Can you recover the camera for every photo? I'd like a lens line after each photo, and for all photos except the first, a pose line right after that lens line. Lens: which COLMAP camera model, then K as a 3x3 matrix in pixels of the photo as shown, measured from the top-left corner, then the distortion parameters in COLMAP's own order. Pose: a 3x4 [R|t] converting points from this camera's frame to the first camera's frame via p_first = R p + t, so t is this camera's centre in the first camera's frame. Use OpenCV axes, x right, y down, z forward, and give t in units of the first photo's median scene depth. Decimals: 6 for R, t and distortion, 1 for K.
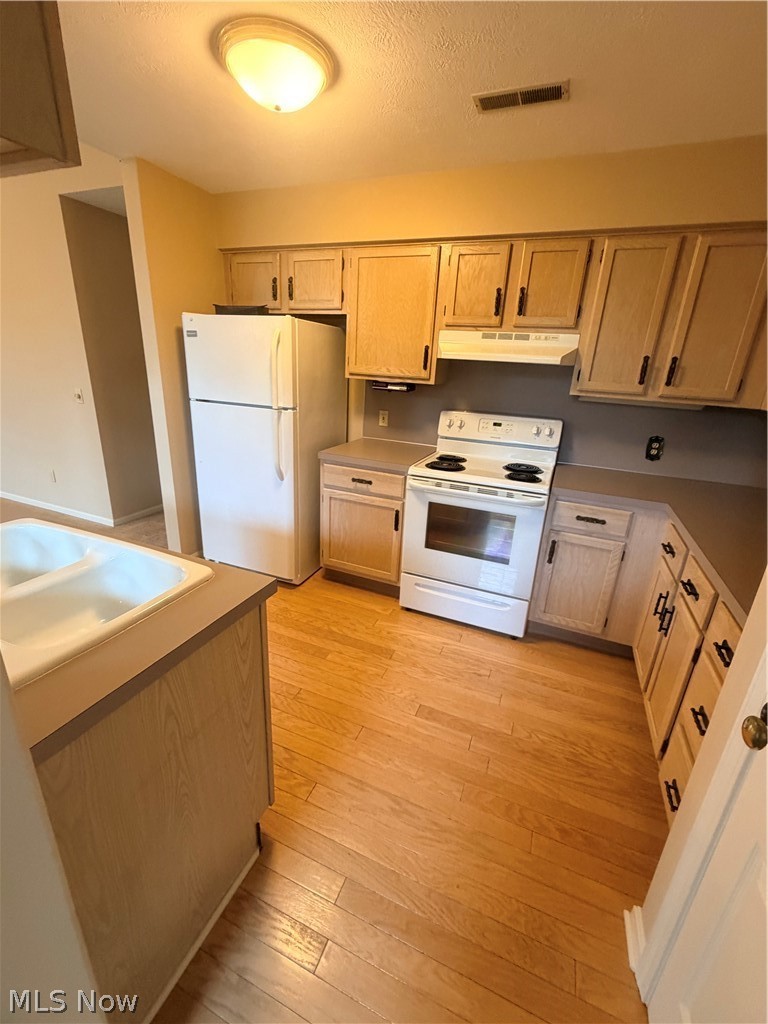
lens RADIAL K [[431.1, 0, 383.0], [0, 431.1, 511.5], [0, 0, 1]] dist [0.000078, -0.000227]
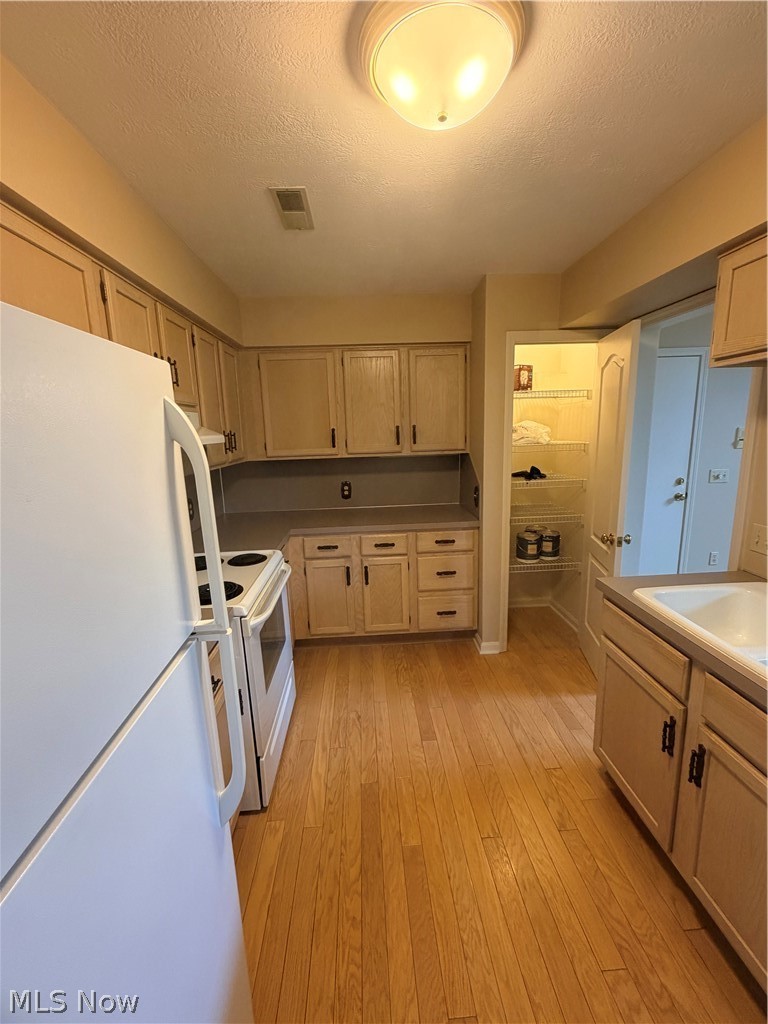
lens RADIAL K [[431.1, 0, 383.0], [0, 431.1, 511.5], [0, 0, 1]] dist [0.000078, -0.000227]
pose [[-0.432325, -0.207252, 0.877577, -0.579794], [0.308256, 0.880625, 0.359830, -0.400723], [-0.847392, 0.426082, -0.316830, 0.963965]]
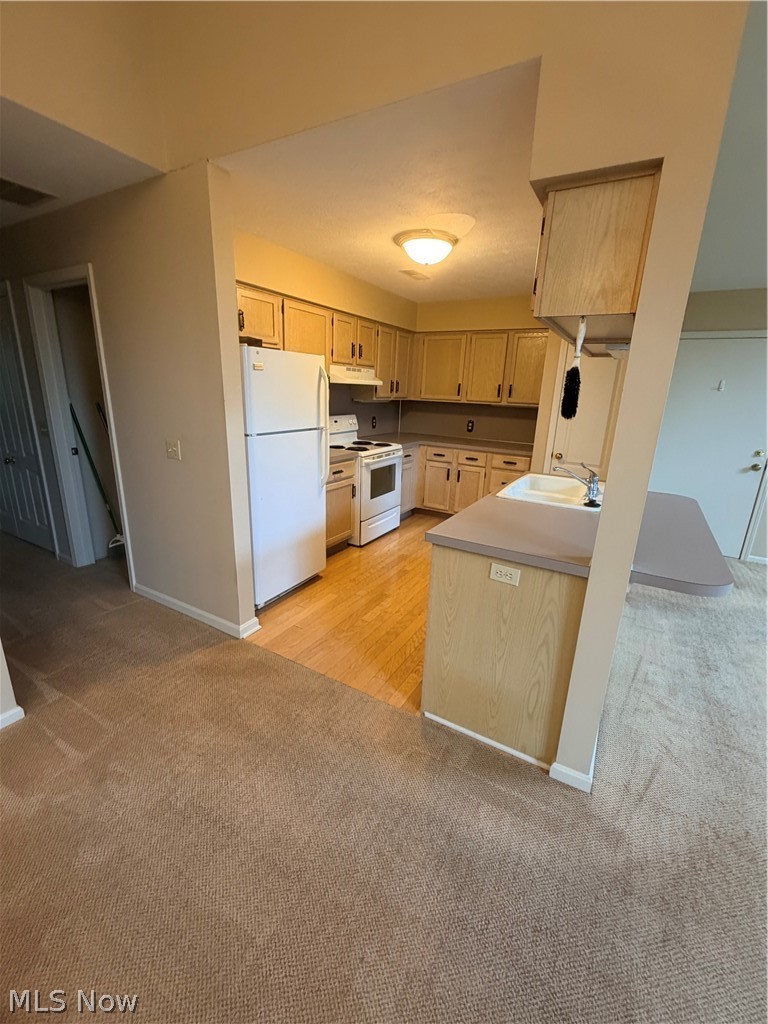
lens RADIAL K [[431.1, 0, 383.0], [0, 431.1, 511.5], [0, 0, 1]] dist [0.000078, -0.000227]
pose [[0.134018, -0.317051, 0.938892, -1.486481], [0.298619, 0.916320, 0.266803, -0.303871], [-0.944916, 0.244615, 0.217481, 0.634542]]
